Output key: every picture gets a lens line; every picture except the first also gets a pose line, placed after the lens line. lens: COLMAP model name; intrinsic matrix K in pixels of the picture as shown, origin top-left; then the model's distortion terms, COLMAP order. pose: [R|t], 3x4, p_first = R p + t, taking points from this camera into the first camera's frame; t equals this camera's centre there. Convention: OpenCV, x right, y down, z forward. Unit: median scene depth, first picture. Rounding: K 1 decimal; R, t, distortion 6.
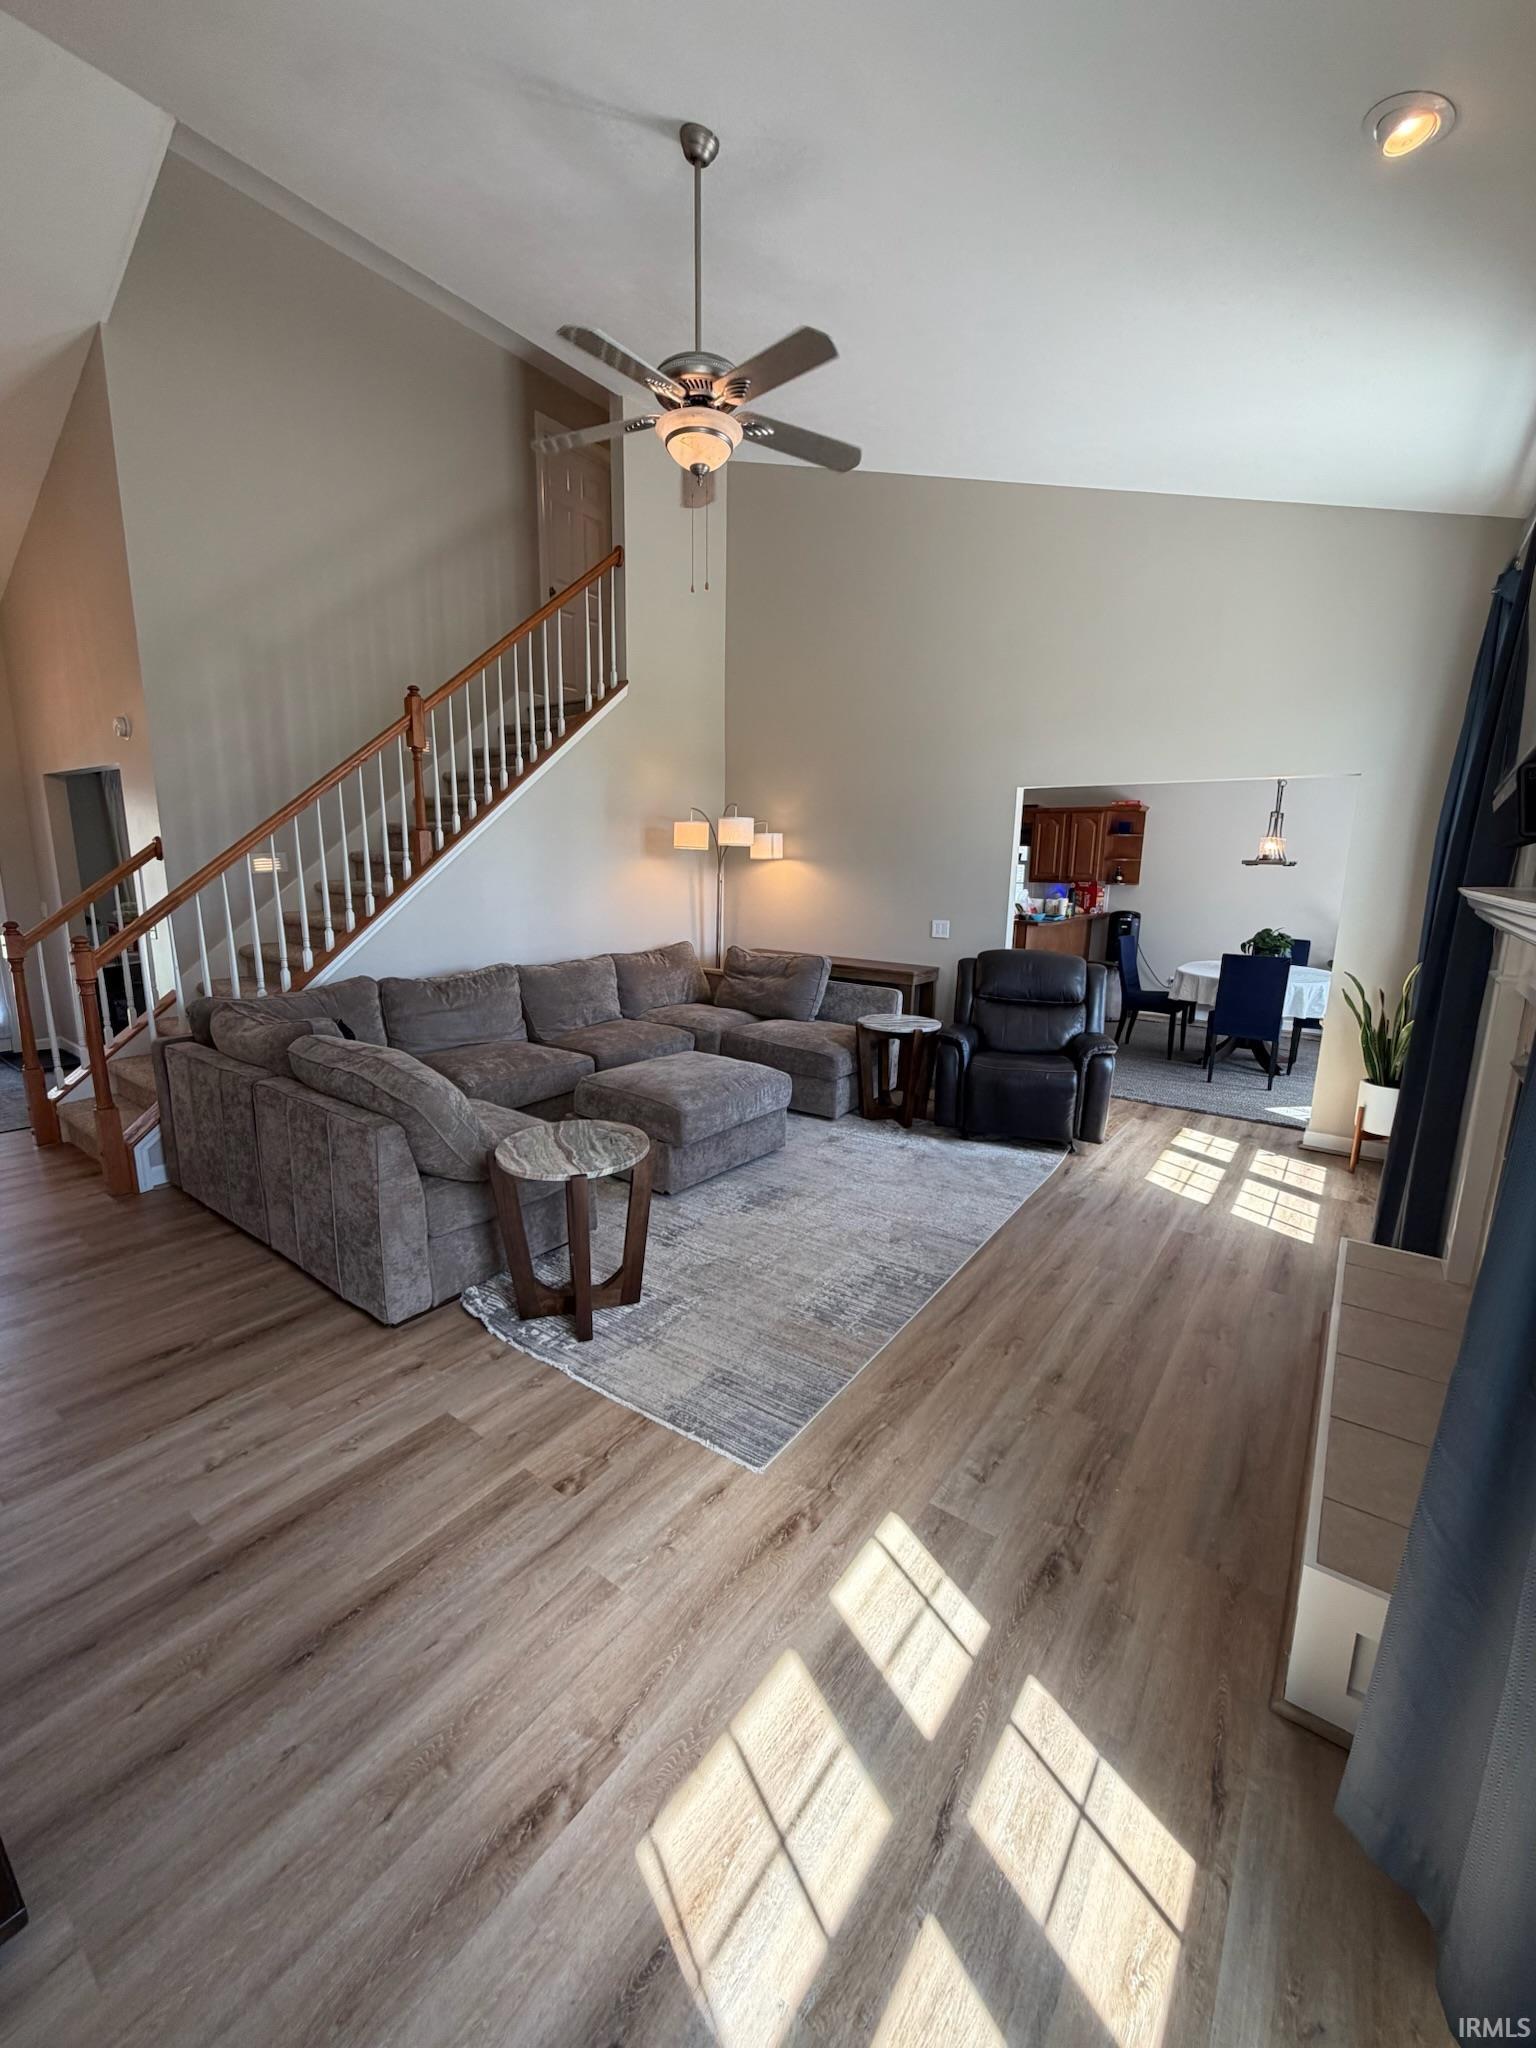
lens RADIAL K [[820.8, 0, 767.4], [0, 820.8, 1027.6], [0, 0, 1]] dist [0.004086, 0.000610]
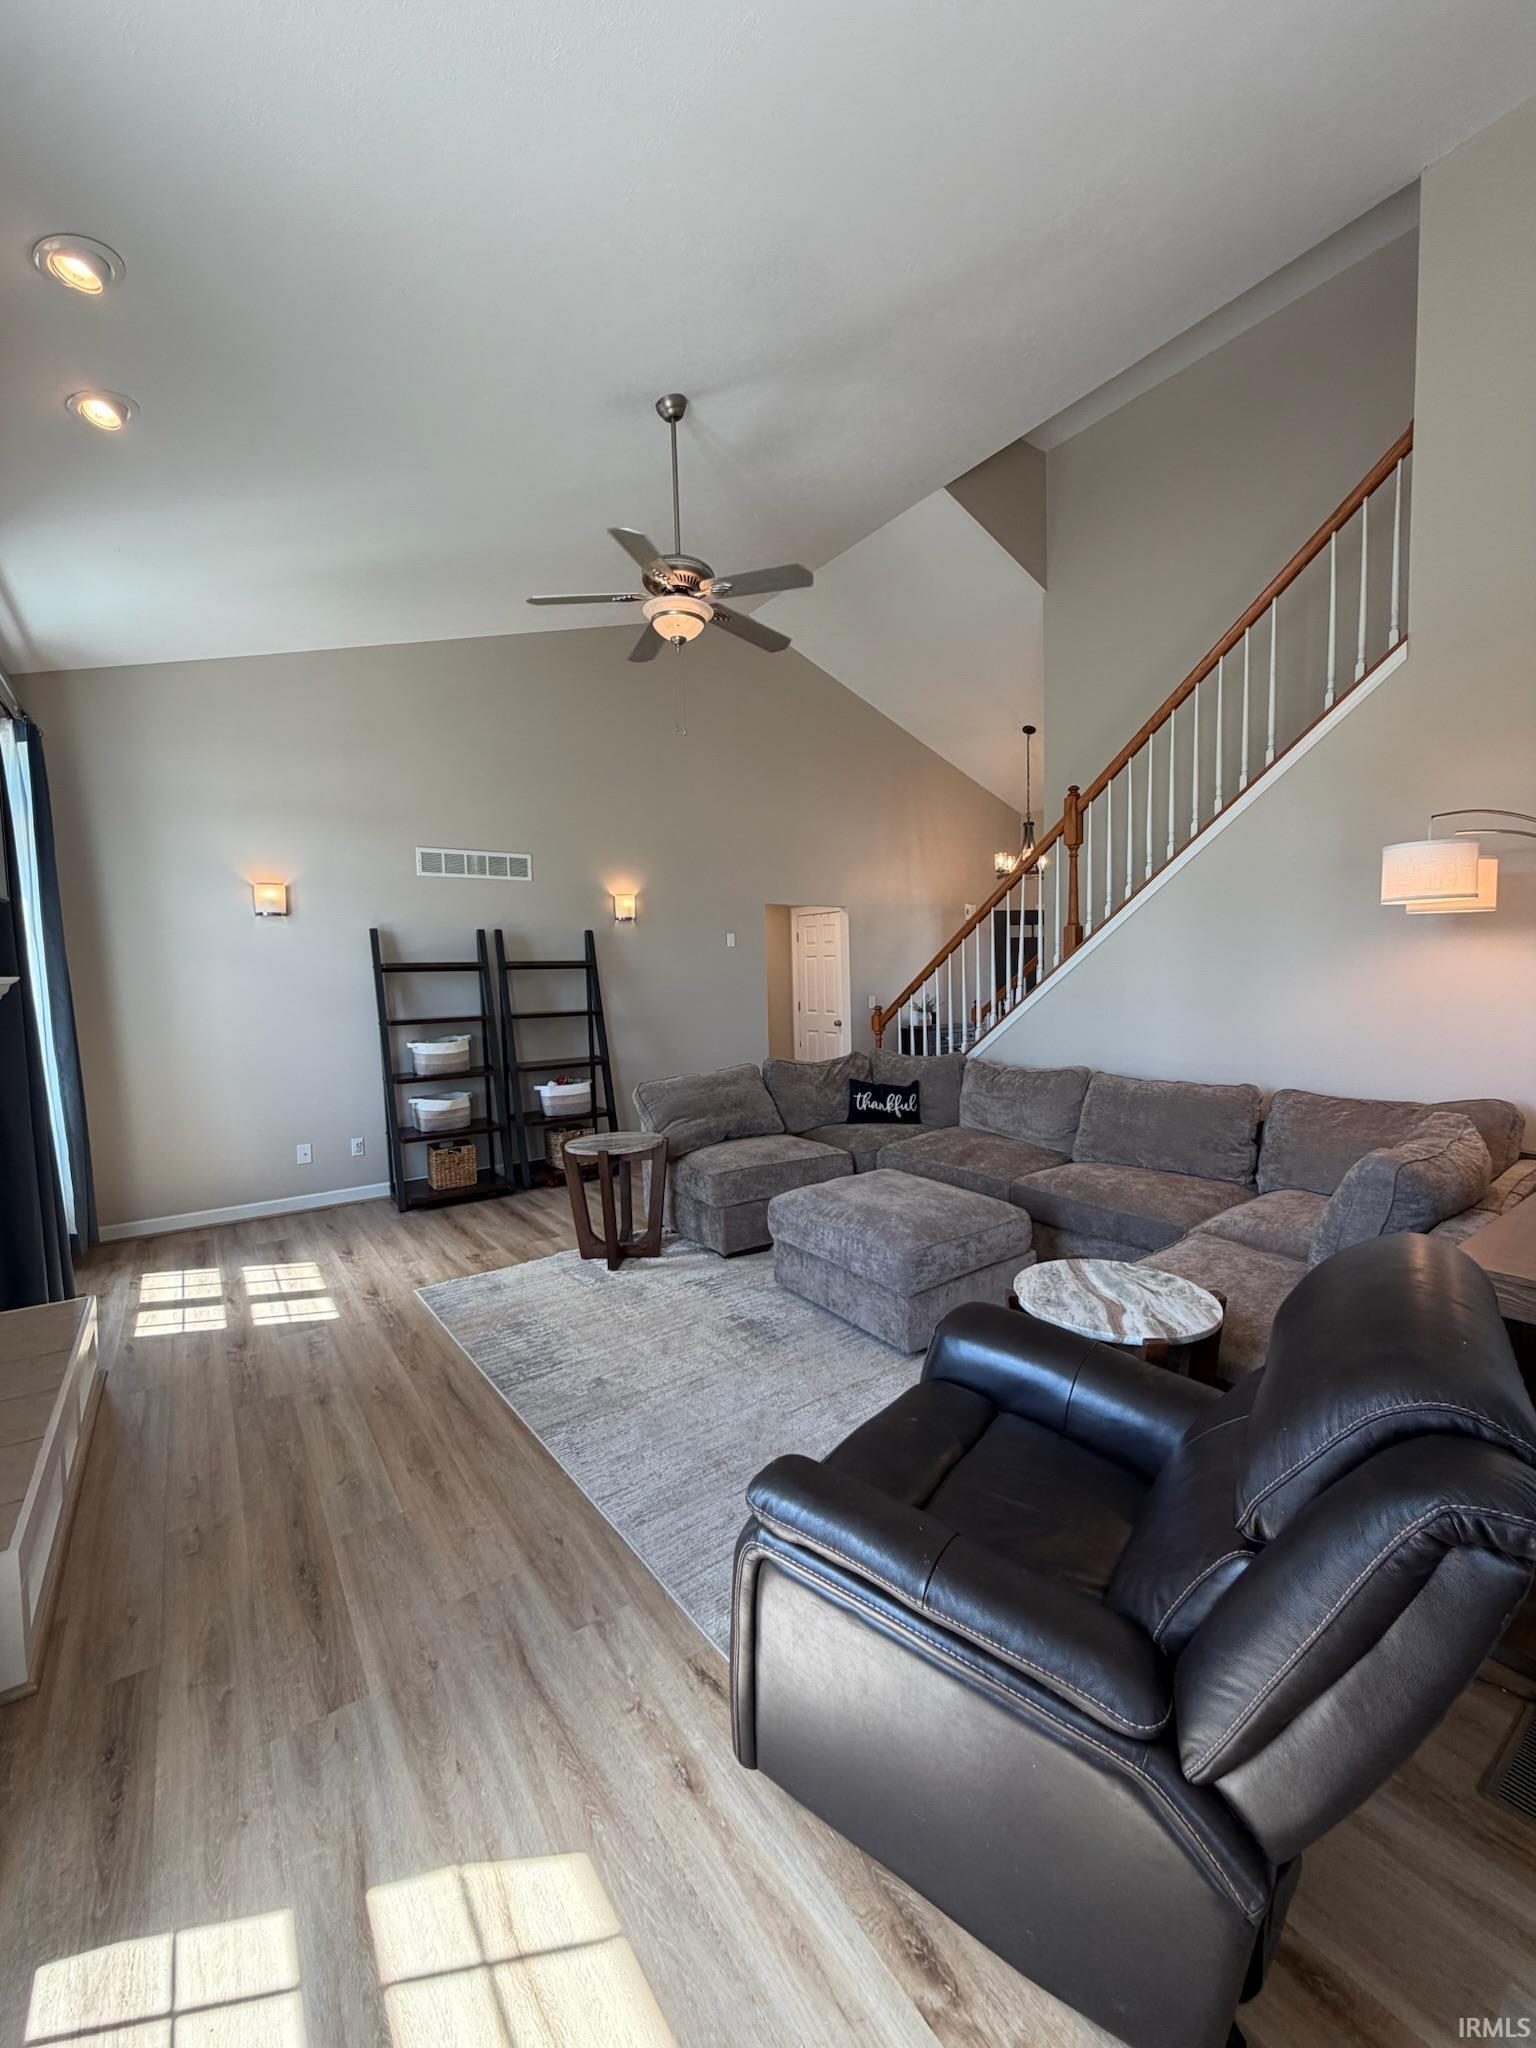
lens RADIAL K [[820.8, 0, 769.6], [0, 820.8, 1027.5], [0, 0, 1]] dist [0.004086, 0.000610]
pose [[-0.317244, 0.059858, -0.946453, 1.240138], [-0.169784, 0.978297, 0.118782, -0.331352], [0.933022, 0.198375, -0.300196, 1.873144]]
